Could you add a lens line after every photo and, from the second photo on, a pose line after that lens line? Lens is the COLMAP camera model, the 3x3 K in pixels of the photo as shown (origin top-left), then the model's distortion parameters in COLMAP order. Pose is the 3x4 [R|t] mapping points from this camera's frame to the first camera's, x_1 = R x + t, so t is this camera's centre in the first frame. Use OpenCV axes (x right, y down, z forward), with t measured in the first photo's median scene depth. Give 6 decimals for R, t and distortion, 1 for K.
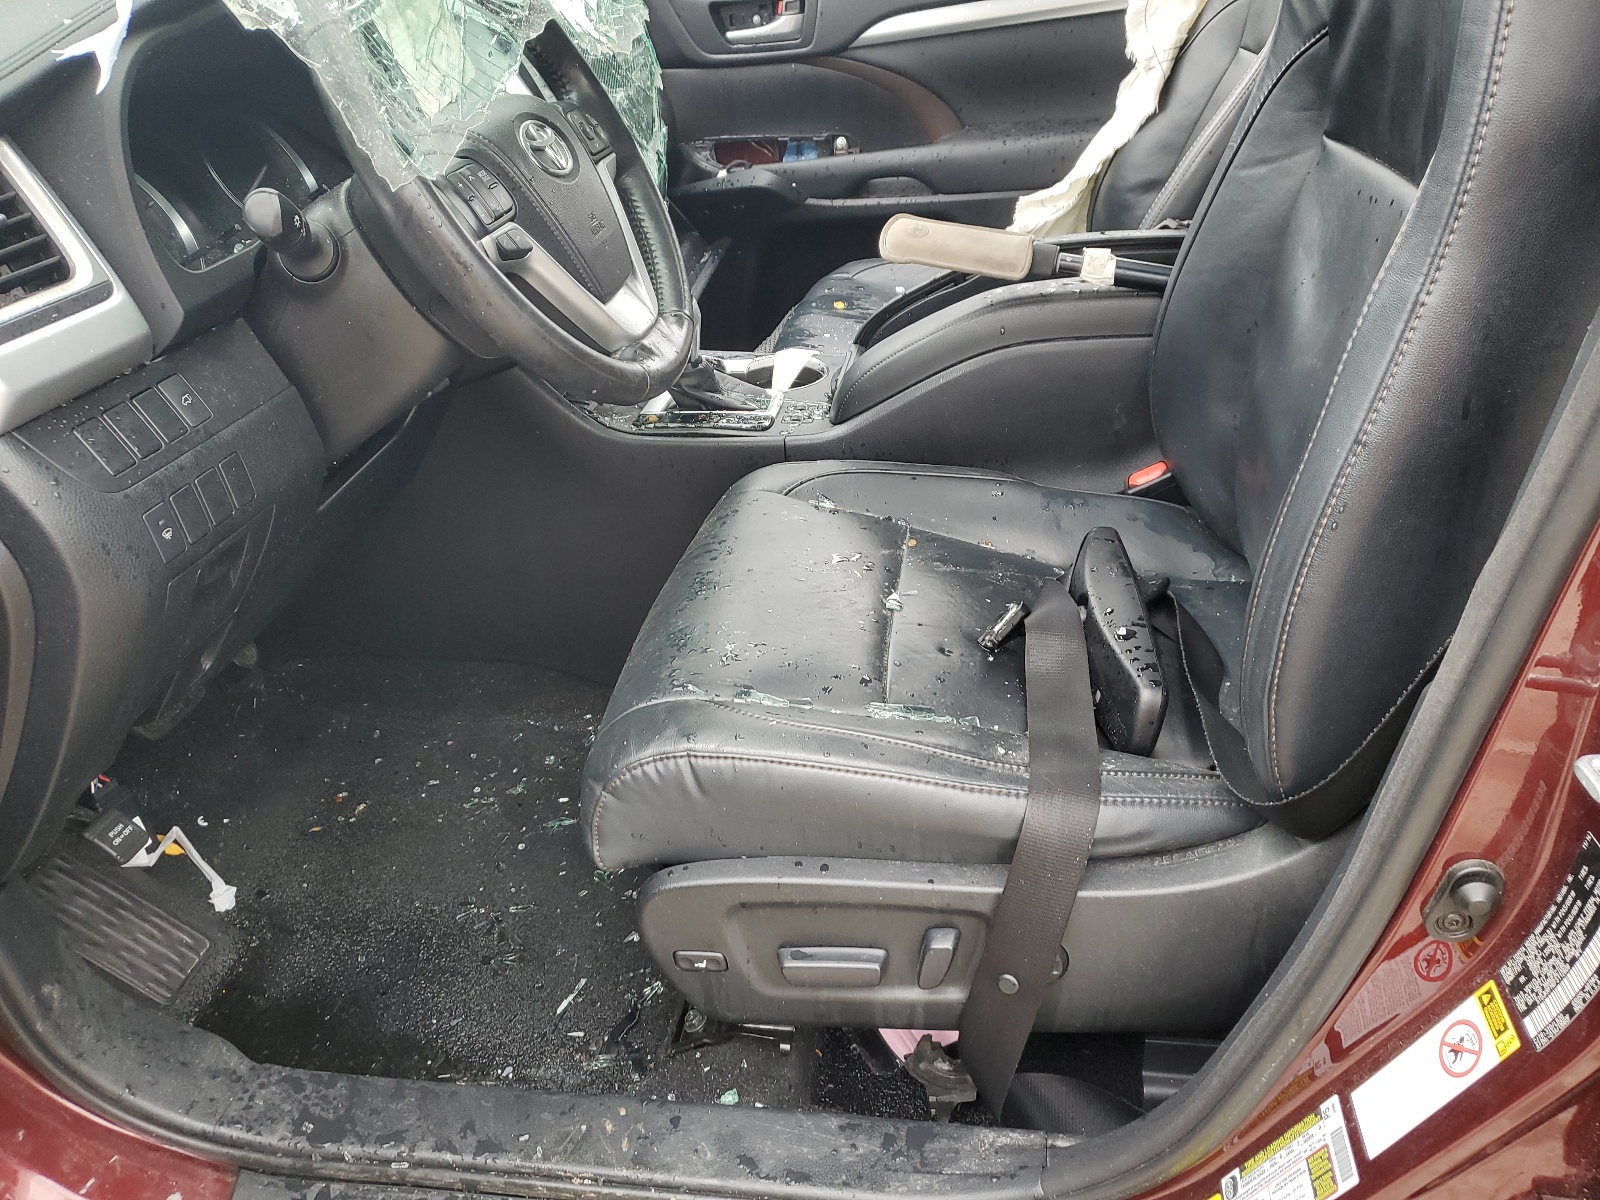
lens RADIAL K [[1210.2, 0, 799.5], [0, 1210.2, 600.4], [0, 0, 1]] dist [0.000377, -0.001788]
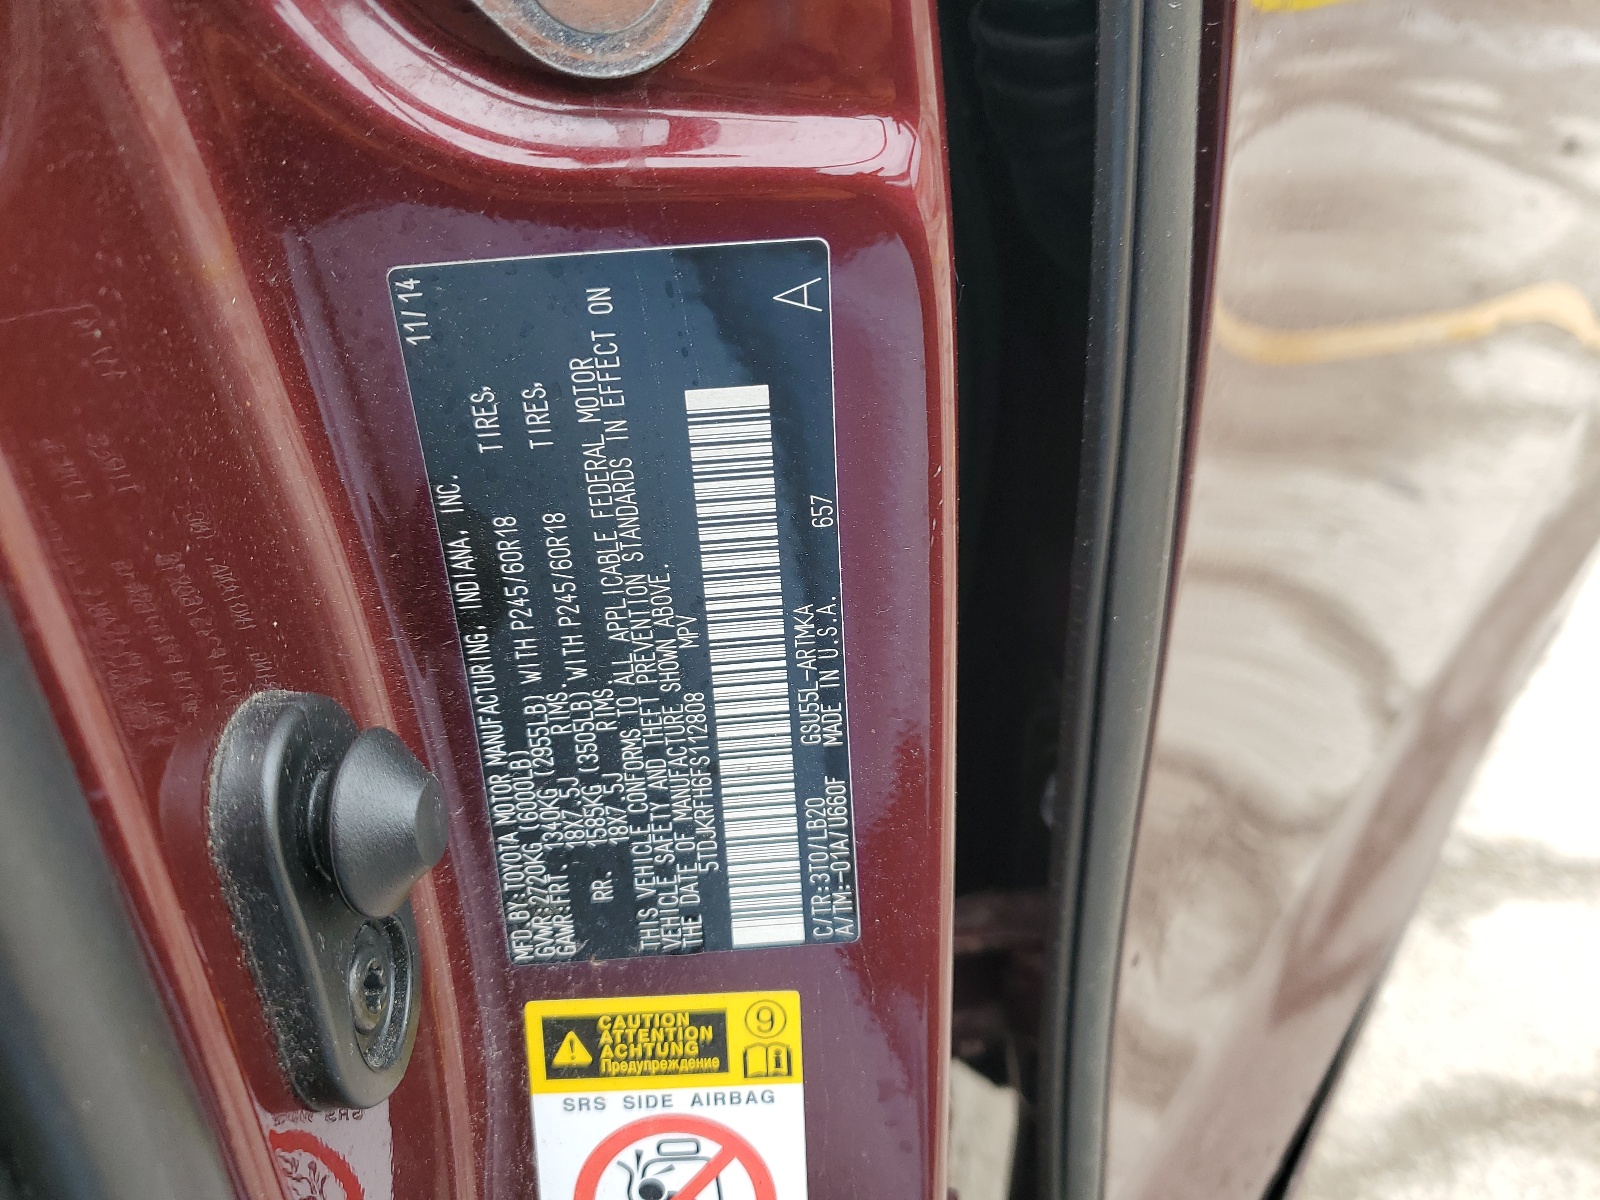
lens RADIAL K [[1210.2, 0, 800.2], [0, 1210.2, 598.9], [0, 0, 1]] dist [0.000377, -0.001788]
pose [[-0.170653, -0.503757, 0.846822, 0.390618], [0.558057, 0.658888, 0.504419, 0.153585], [-0.812065, 0.558655, 0.168684, 0.892641]]
